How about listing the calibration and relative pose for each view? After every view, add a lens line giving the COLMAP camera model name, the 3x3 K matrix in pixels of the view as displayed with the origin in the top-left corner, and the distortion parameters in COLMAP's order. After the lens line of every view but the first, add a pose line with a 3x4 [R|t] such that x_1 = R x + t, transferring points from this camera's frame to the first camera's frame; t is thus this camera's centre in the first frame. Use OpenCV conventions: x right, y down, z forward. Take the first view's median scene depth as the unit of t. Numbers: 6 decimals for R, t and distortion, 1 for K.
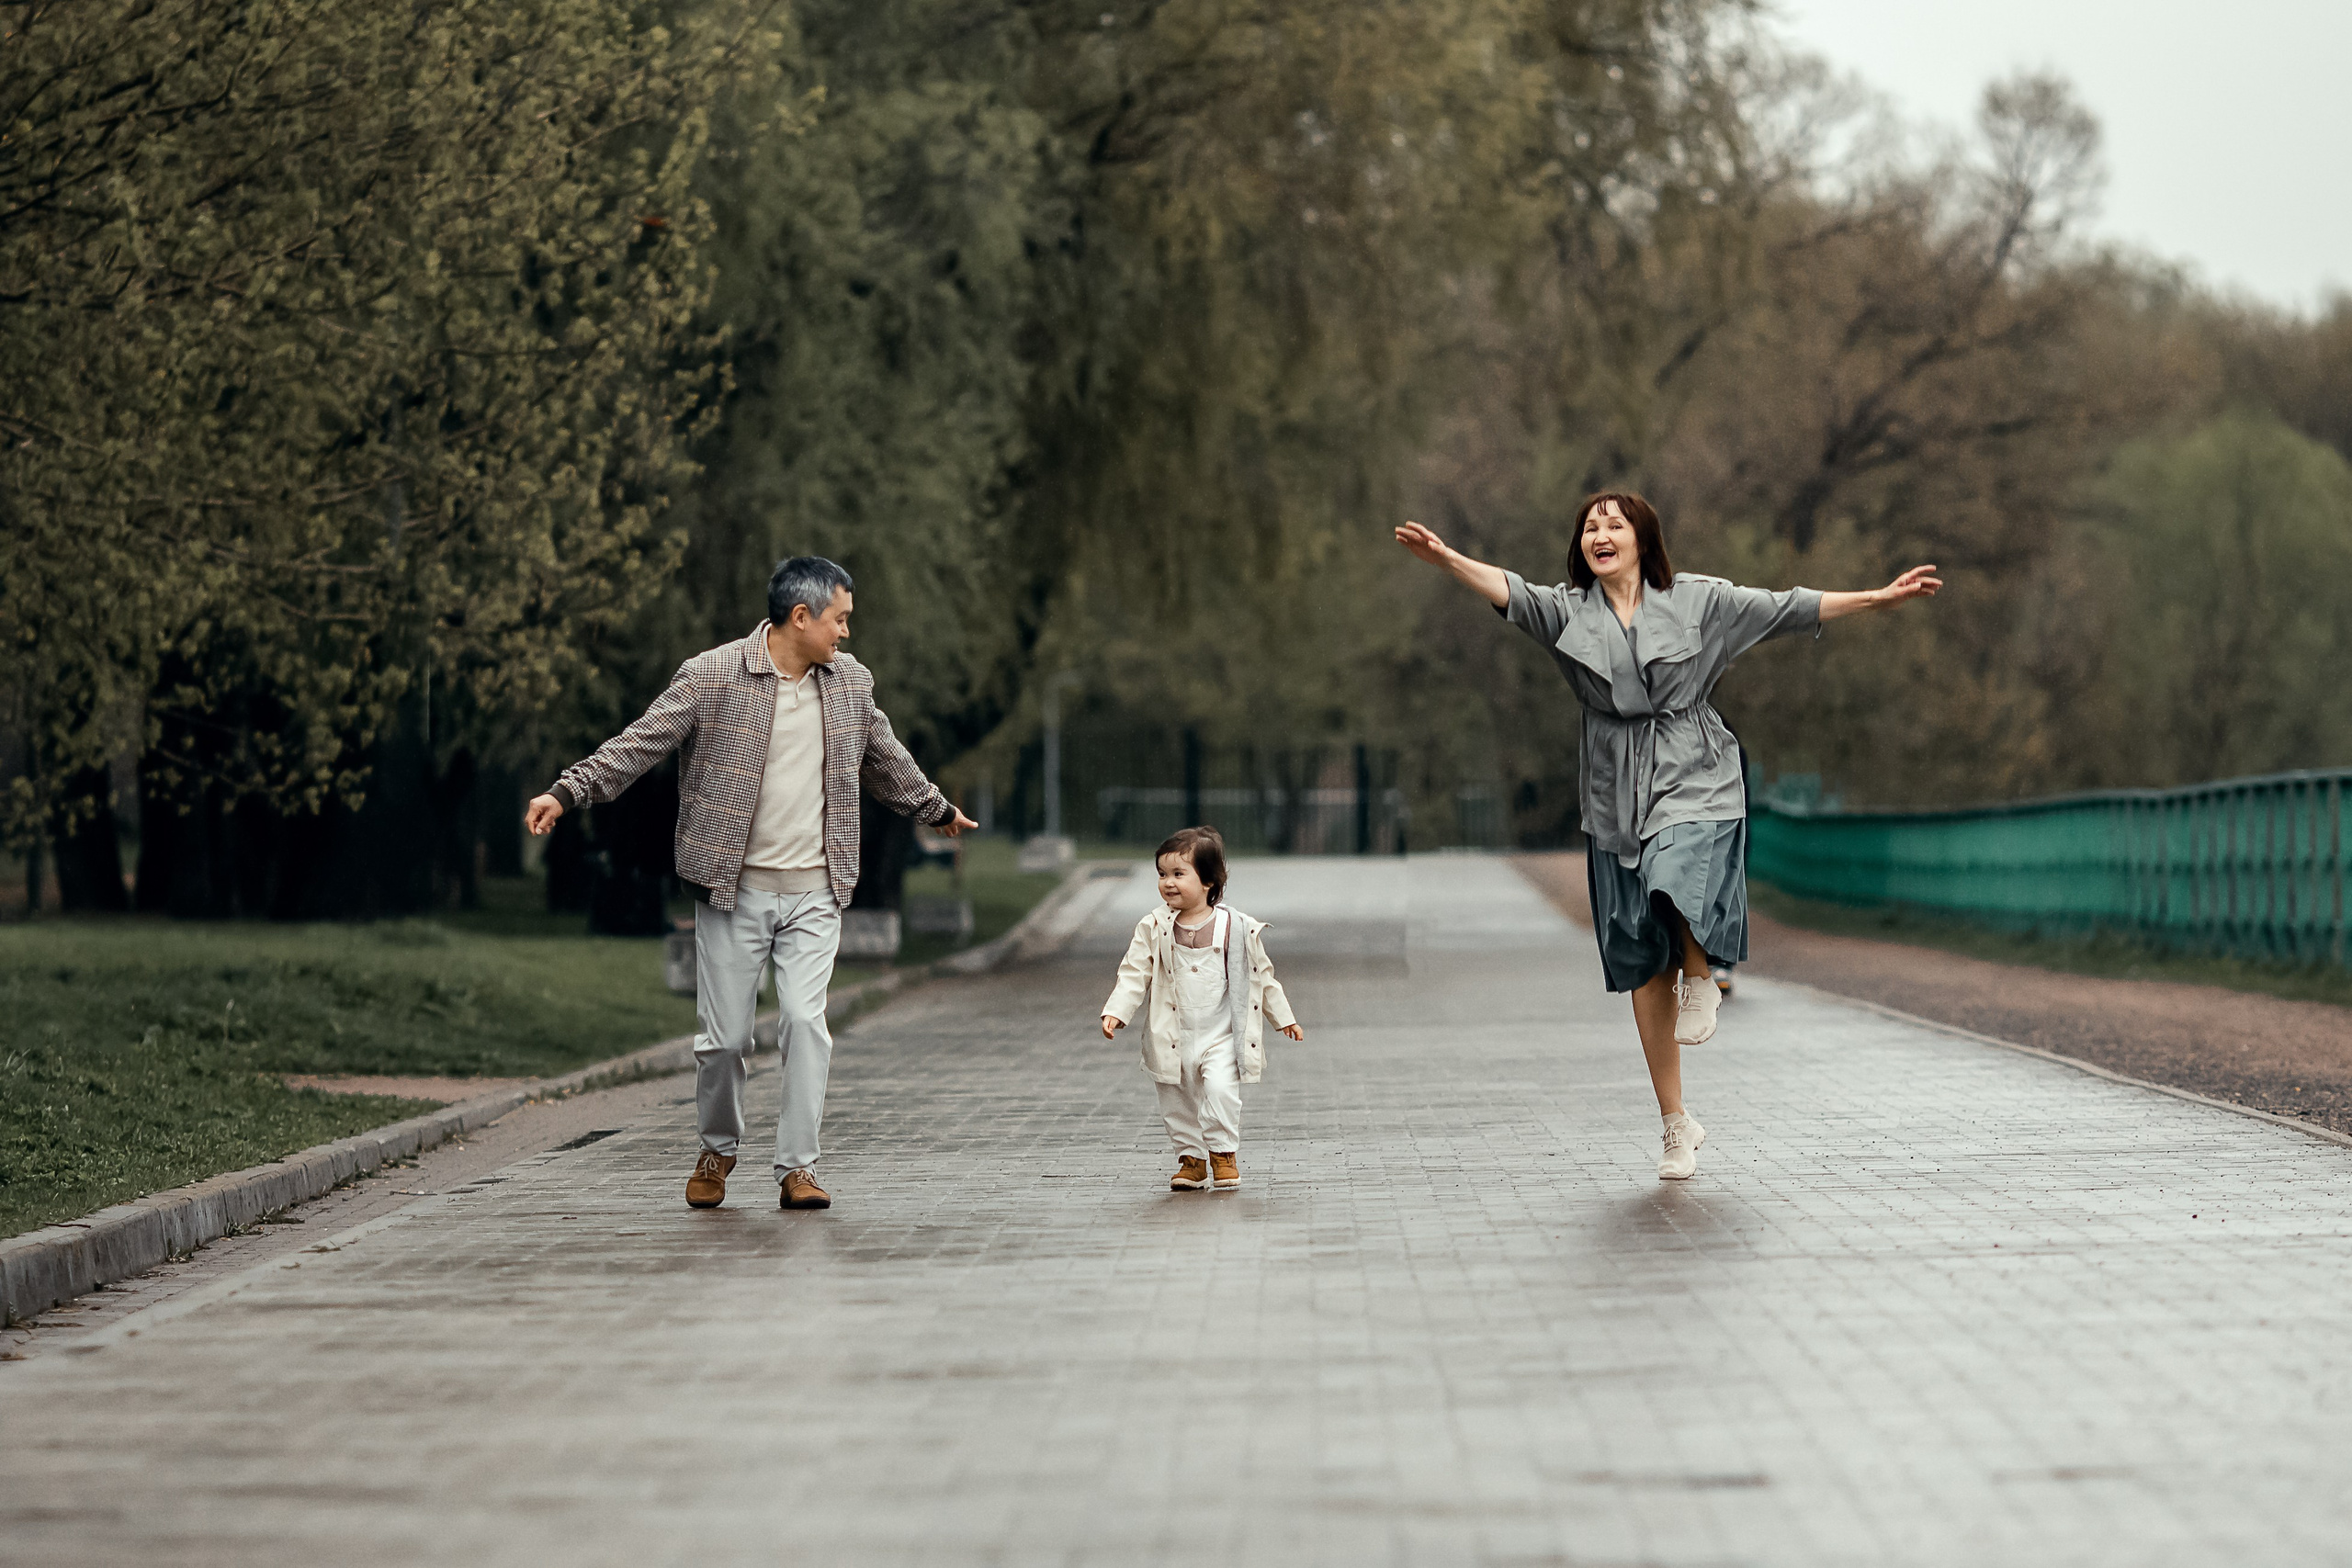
lens RADIAL K [[9101.5, 0, 1165.7], [0, 9101.5, 781.8], [0, 0, 1]] dist [0.267633, 0.000000]
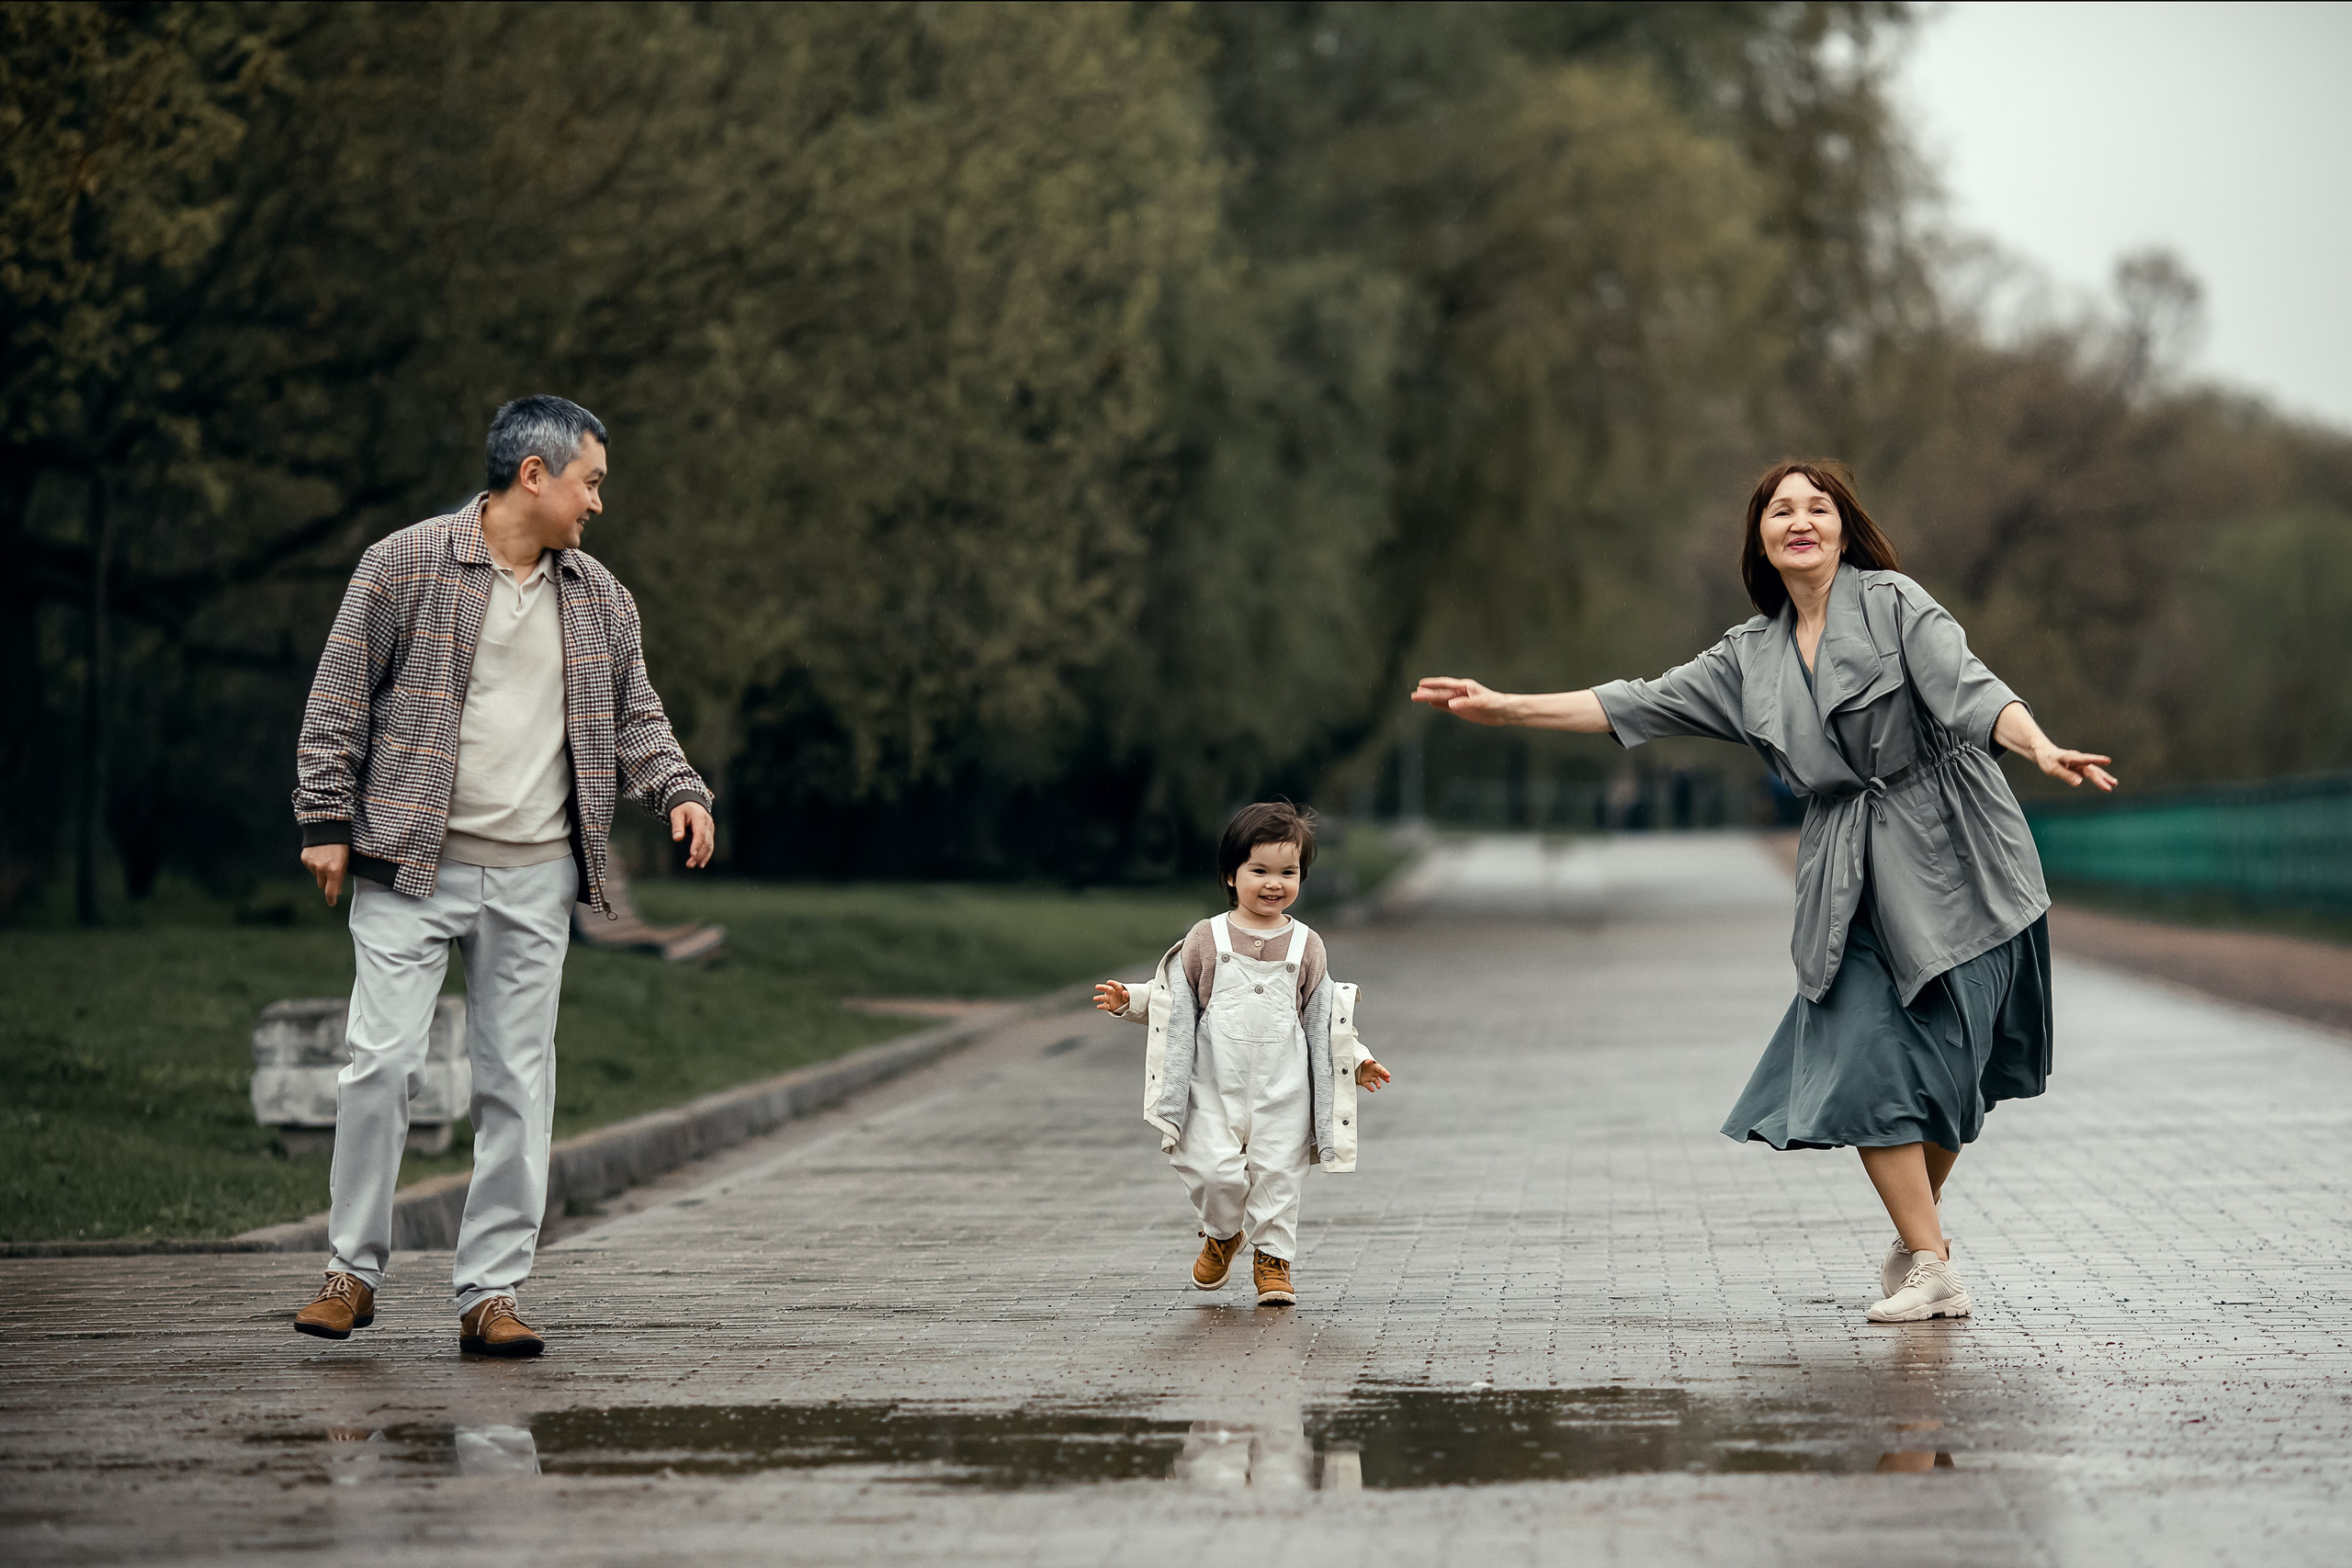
lens RADIAL K [[9101.5, 0, 1183.4], [0, 9101.5, 776.8], [0, 0, 1]] dist [0.267633, 0.000000]
pose [[0.999597, 0.001722, -0.028350, -0.008218], [-0.002079, 0.999919, -0.012556, 0.016342], [0.028326, 0.012610, 0.999519, -0.333166]]
